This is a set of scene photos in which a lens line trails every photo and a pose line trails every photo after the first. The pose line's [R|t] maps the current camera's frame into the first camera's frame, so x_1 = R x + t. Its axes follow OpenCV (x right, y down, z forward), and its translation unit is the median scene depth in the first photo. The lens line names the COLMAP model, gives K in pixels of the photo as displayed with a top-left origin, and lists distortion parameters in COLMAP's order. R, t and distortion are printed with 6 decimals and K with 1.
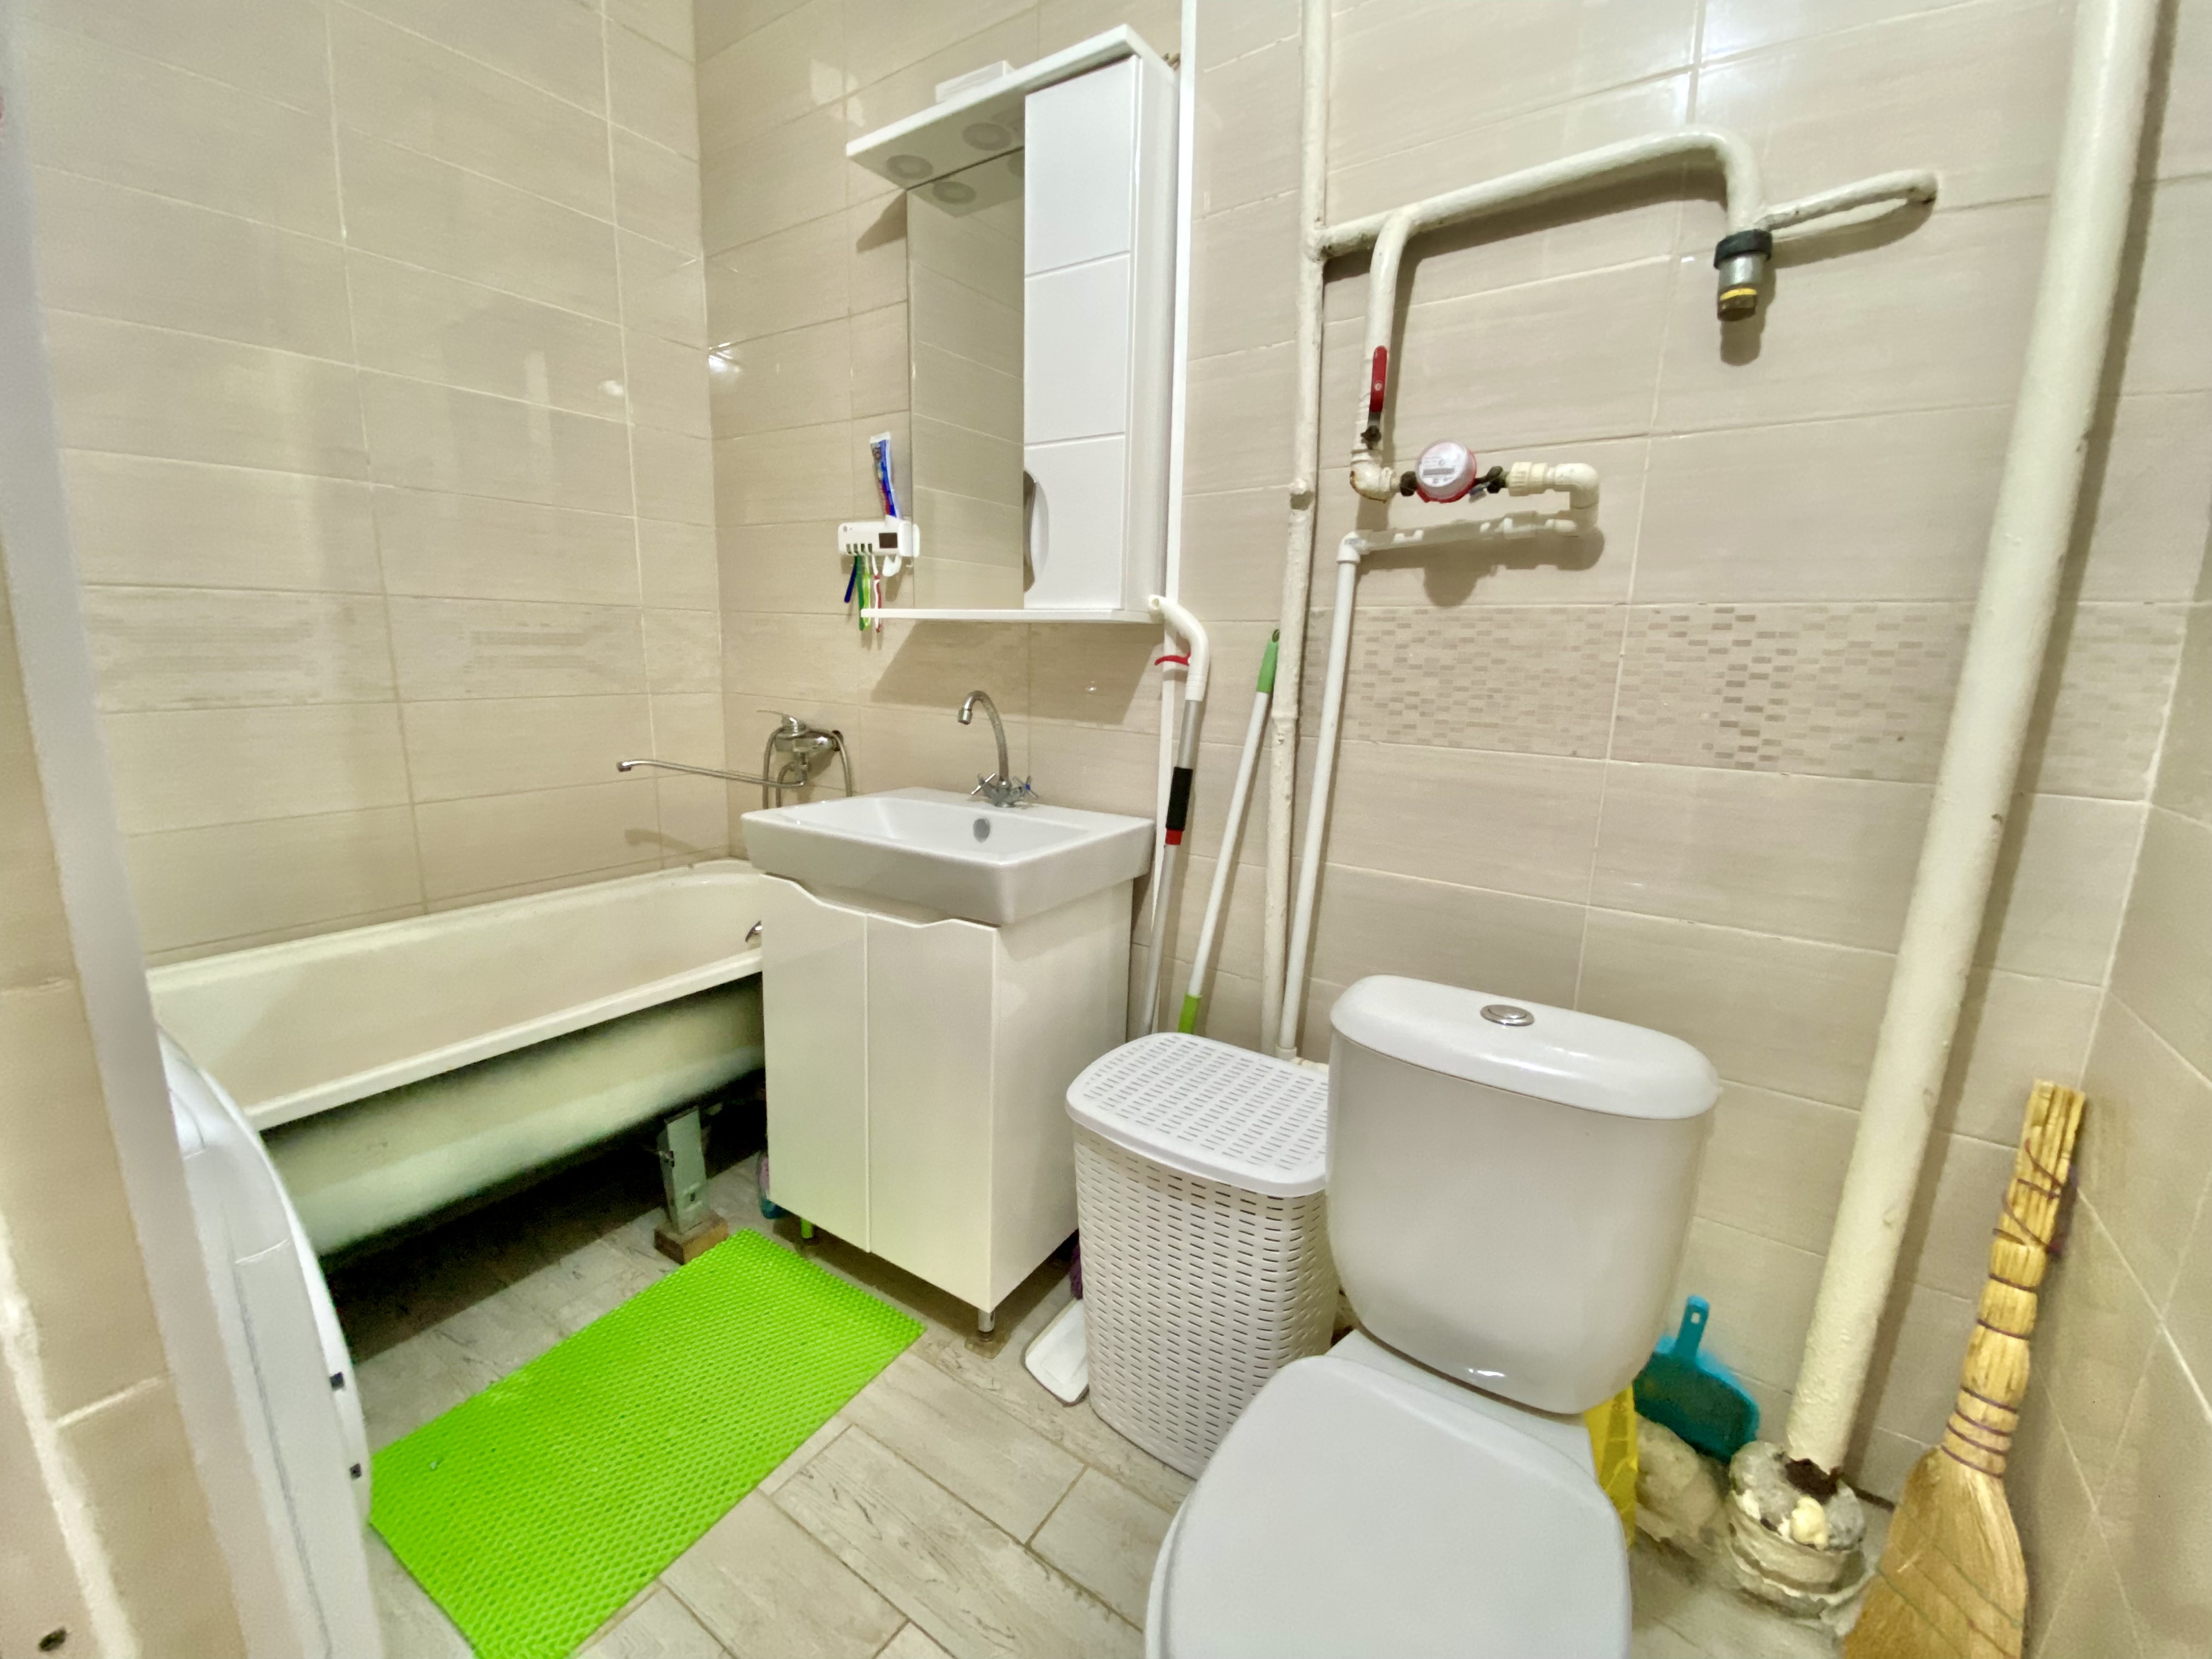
lens RADIAL K [[893.4, 0, 1097.1], [0, 893.4, 846.3], [0, 0, 1]] dist [0.020565, -0.019565]
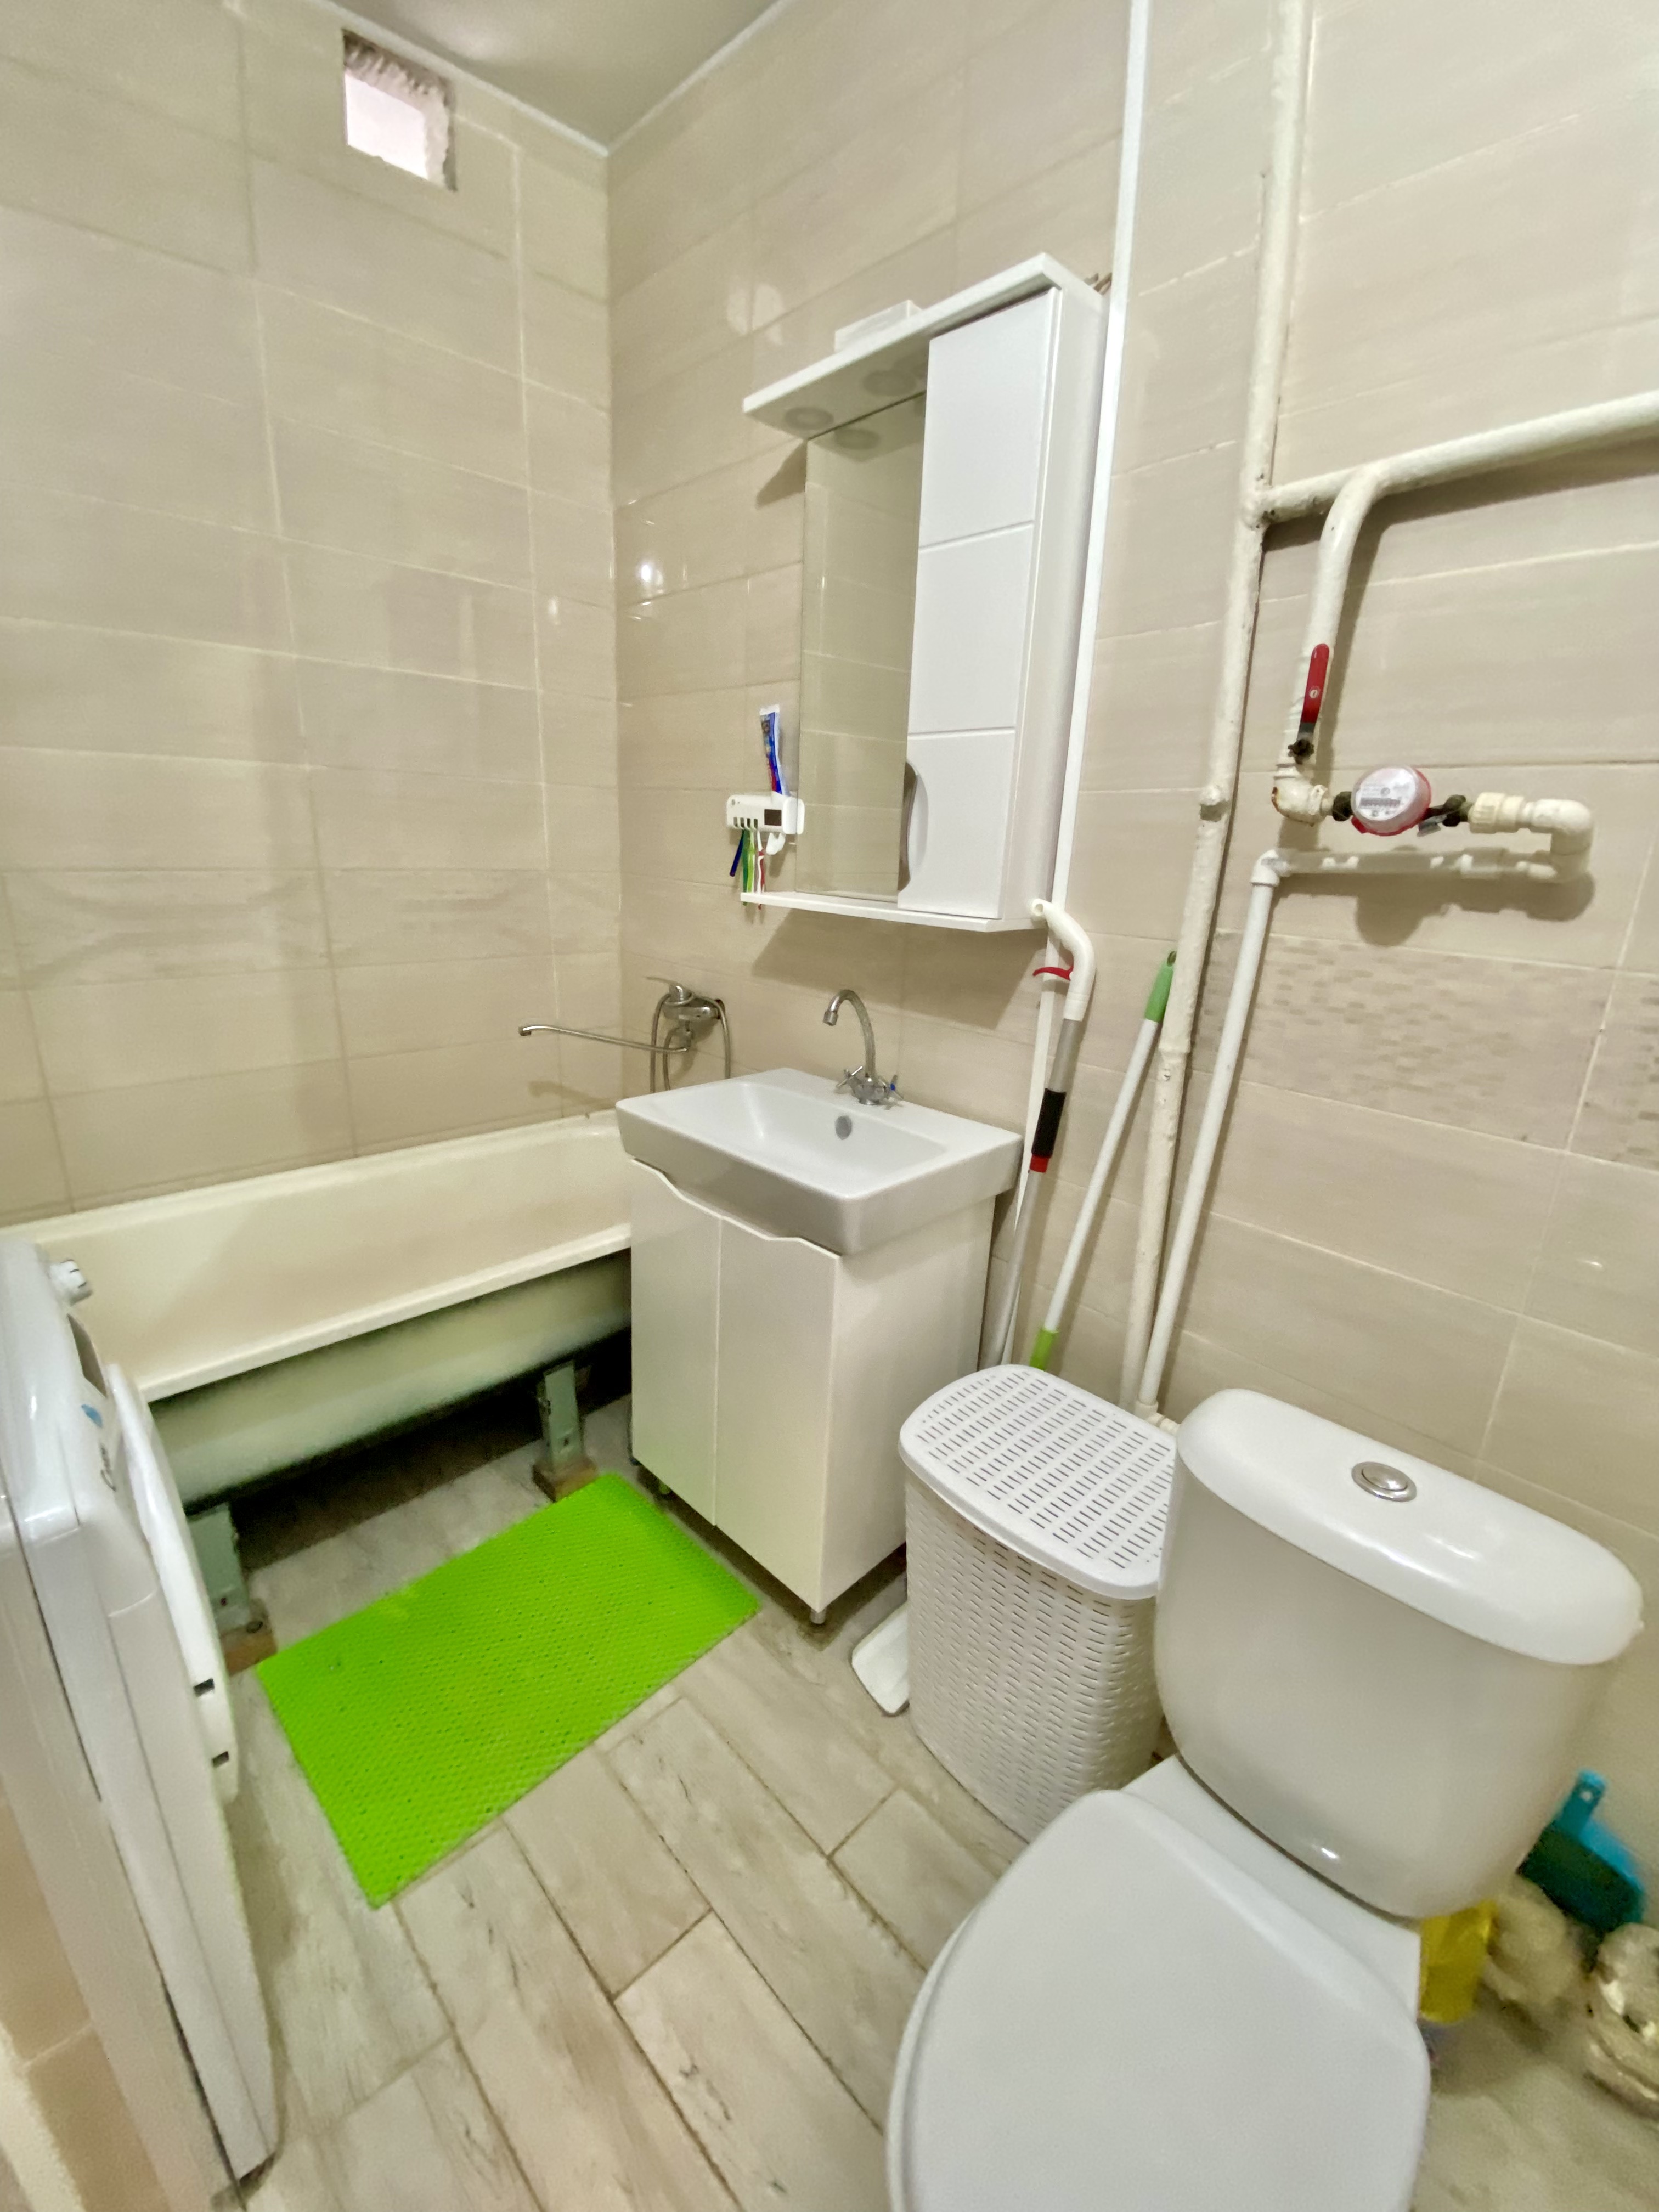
lens RADIAL K [[893.4, 0, 826.8], [0, 893.4, 1121.7], [0, 0, 1]] dist [0.020565, -0.019565]
pose [[0.978108, 0.072829, -0.194937, 0.046853], [-0.056076, 0.994350, 0.090128, -0.126531], [0.200400, -0.077224, 0.976666, 0.043357]]
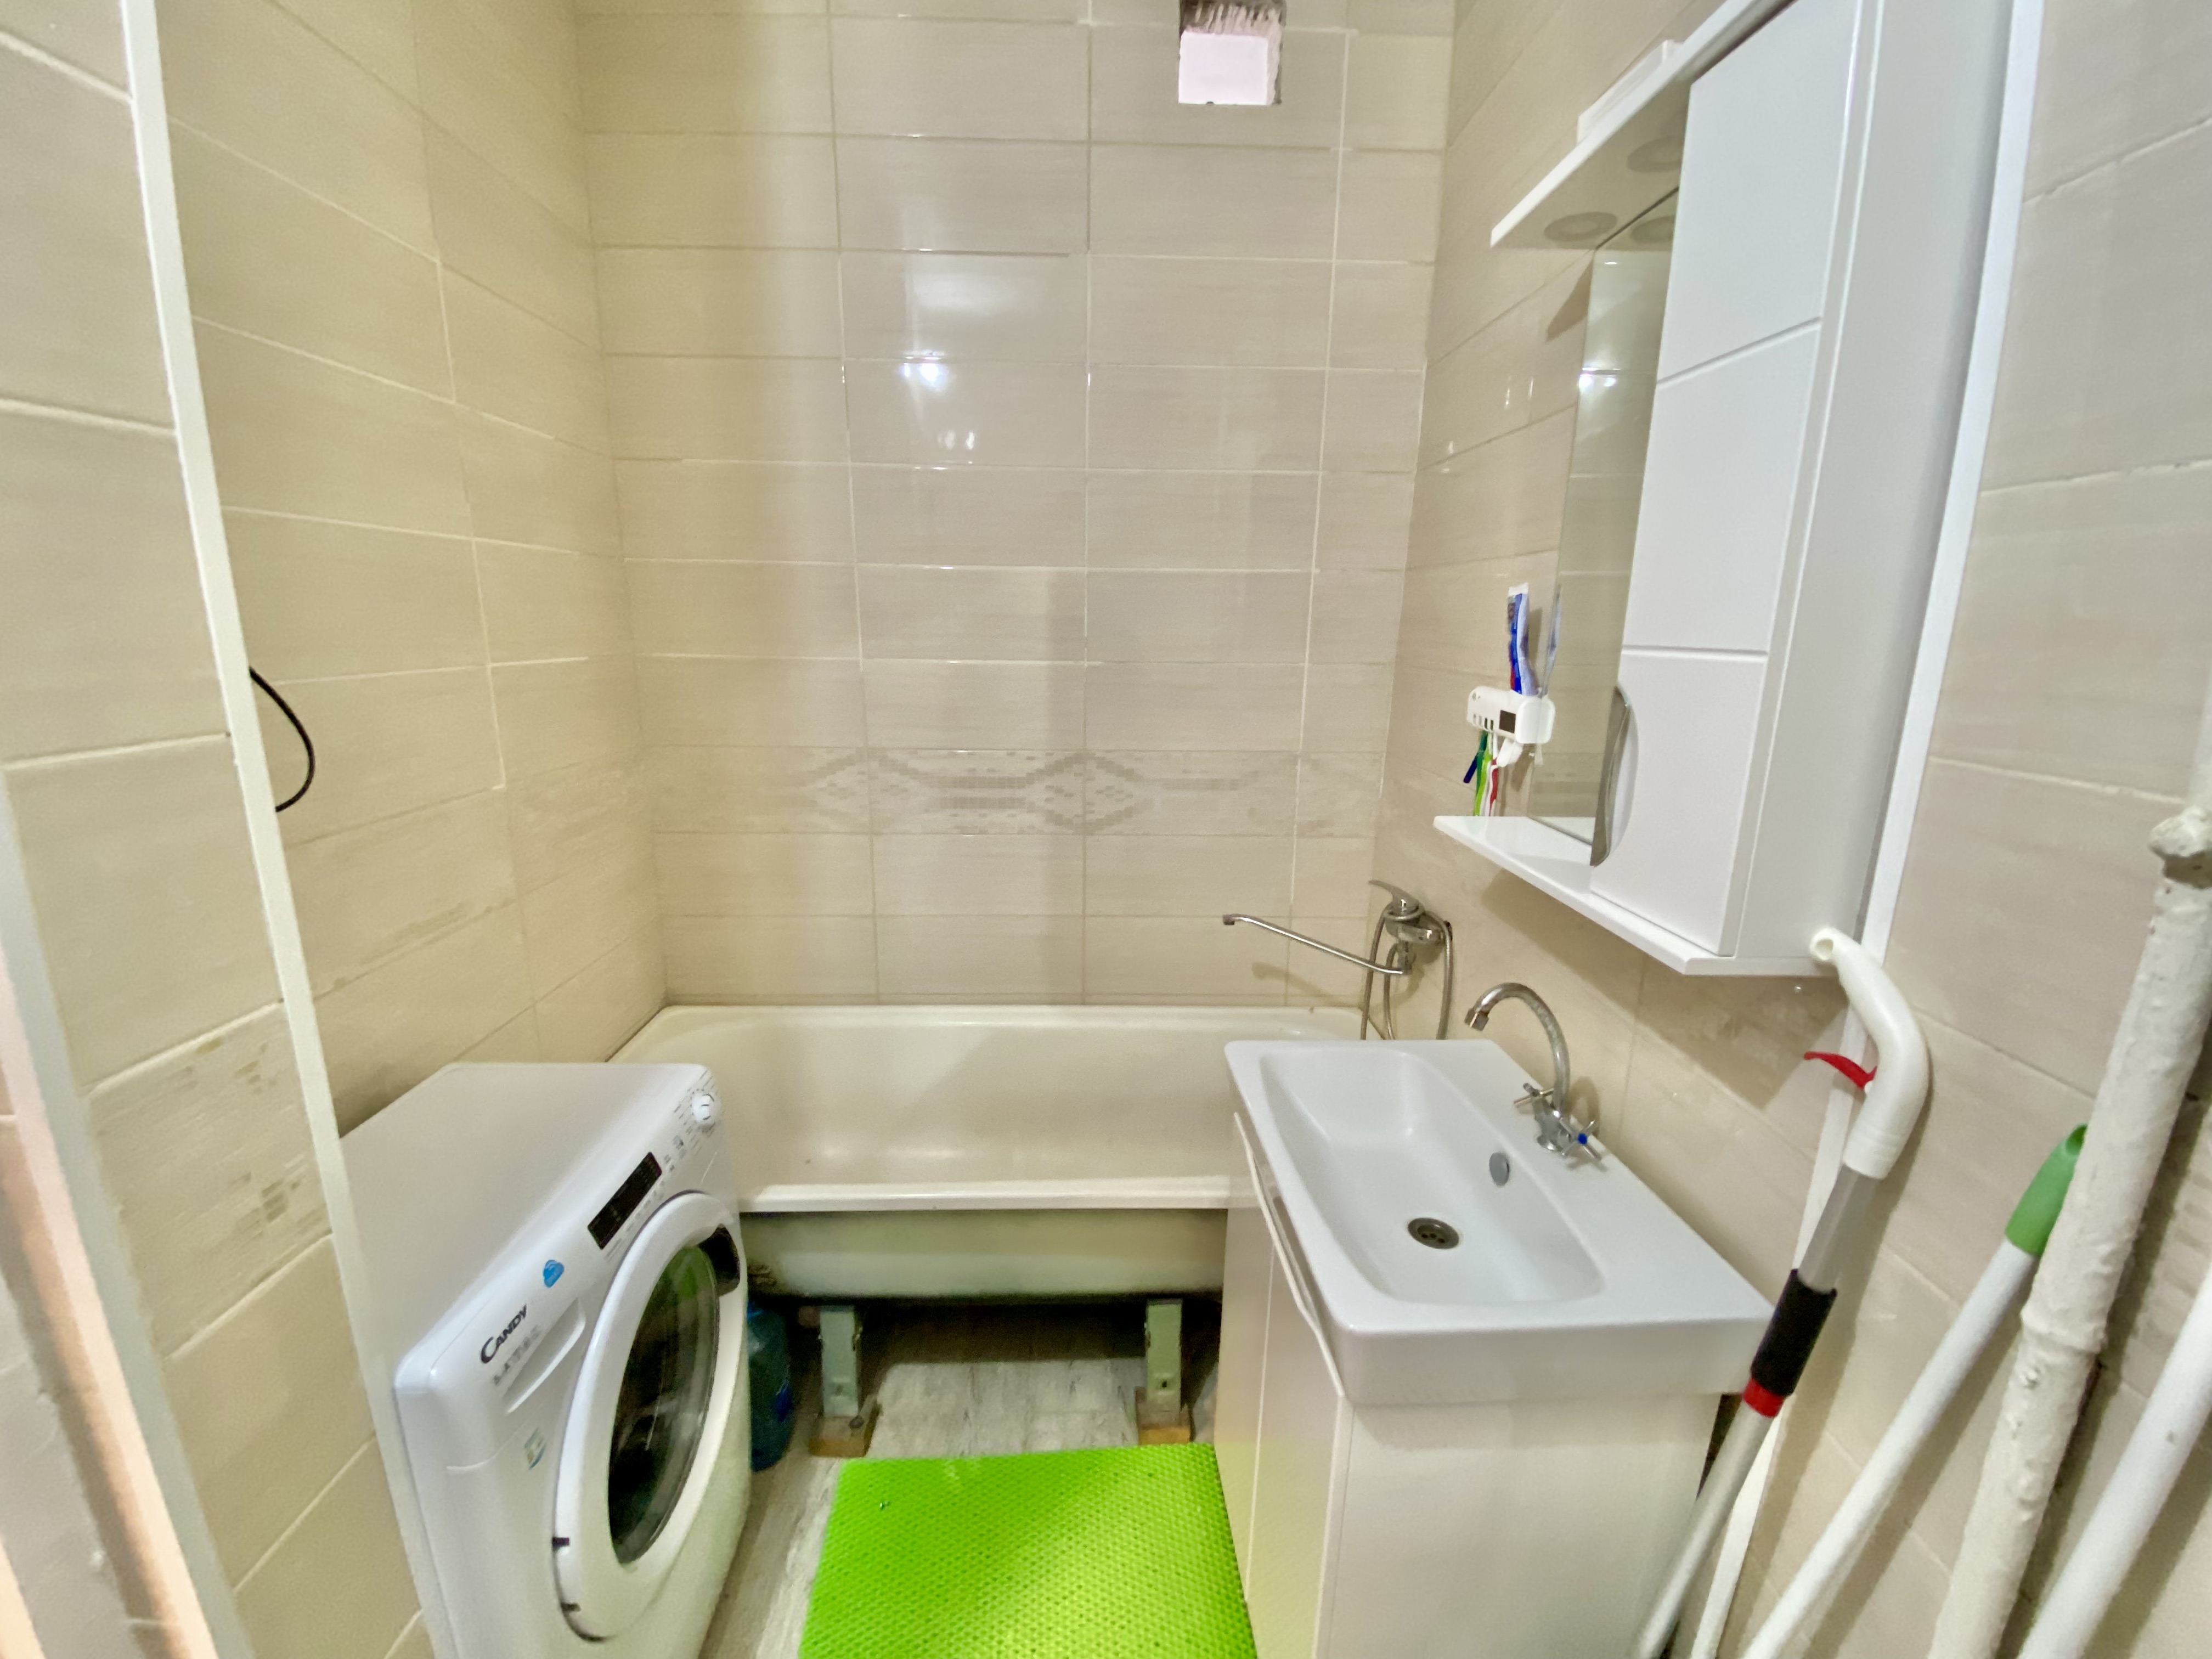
lens RADIAL K [[893.4, 0, 1104.3], [0, 893.4, 835.3], [0, 0, 1]] dist [0.020565, -0.019565]
pose [[0.585195, 0.165140, -0.793899, 0.222033], [-0.168392, 0.982449, 0.080236, -0.309079], [0.793216, 0.086733, 0.602732, 0.355327]]
